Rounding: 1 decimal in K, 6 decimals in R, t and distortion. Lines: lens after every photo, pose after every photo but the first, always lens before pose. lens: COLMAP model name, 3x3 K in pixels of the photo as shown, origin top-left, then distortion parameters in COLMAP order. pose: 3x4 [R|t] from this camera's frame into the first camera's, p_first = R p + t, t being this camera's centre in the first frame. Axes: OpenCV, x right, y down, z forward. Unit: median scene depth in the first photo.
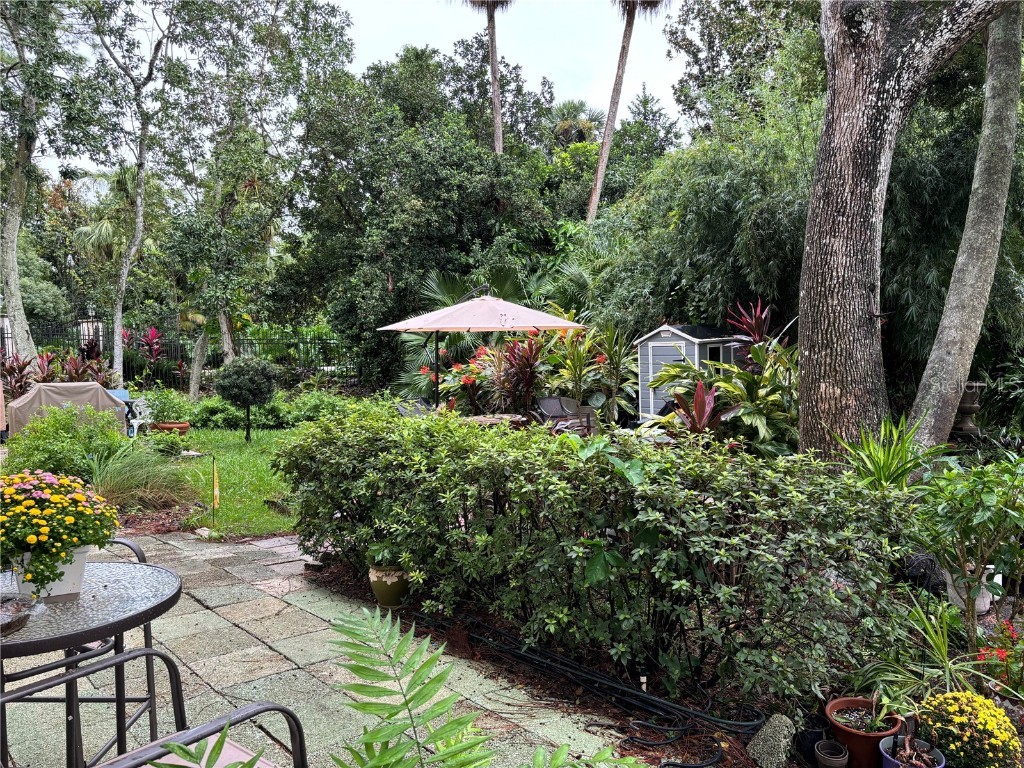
lens RADIAL K [[778.0, 0, 508.7], [0, 778.0, 385.5], [0, 0, 1]] dist [0.064918, -0.074420]
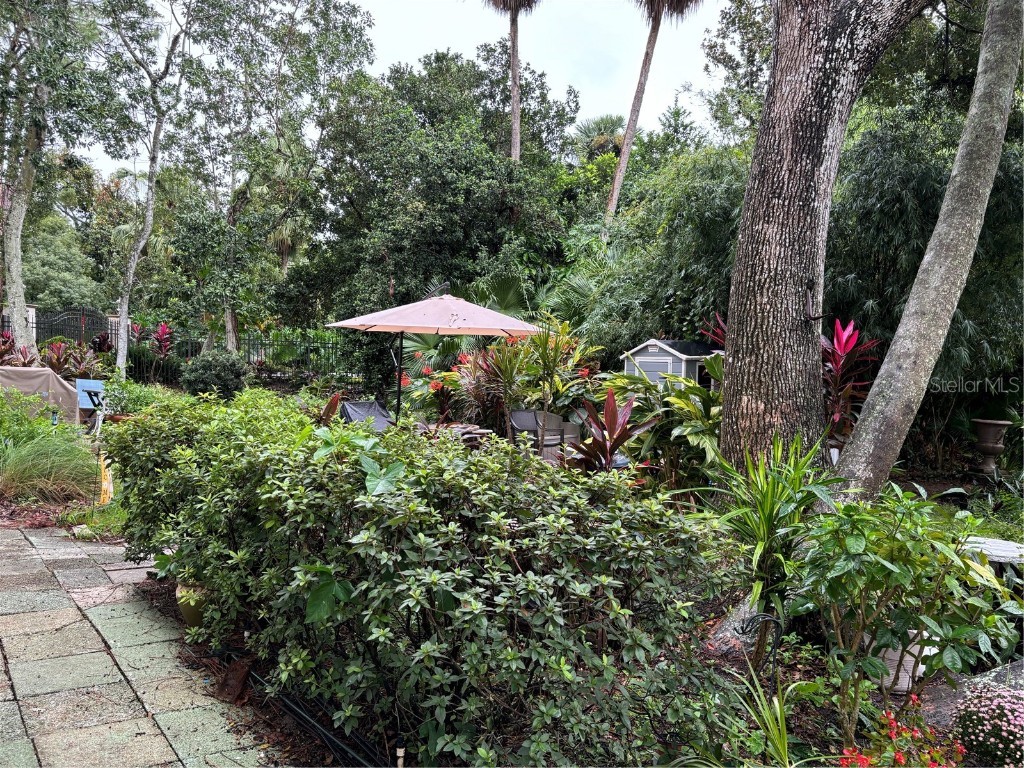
lens RADIAL K [[773.0, 0, 512.2], [0, 773.0, 388.7], [0, 0, 1]] dist [0.055641, -0.063194]
pose [[0.996470, 0.052684, -0.065367, 0.135686], [-0.054136, 0.998320, -0.020655, 0.013131], [0.064169, 0.024121, 0.997648, 0.103462]]
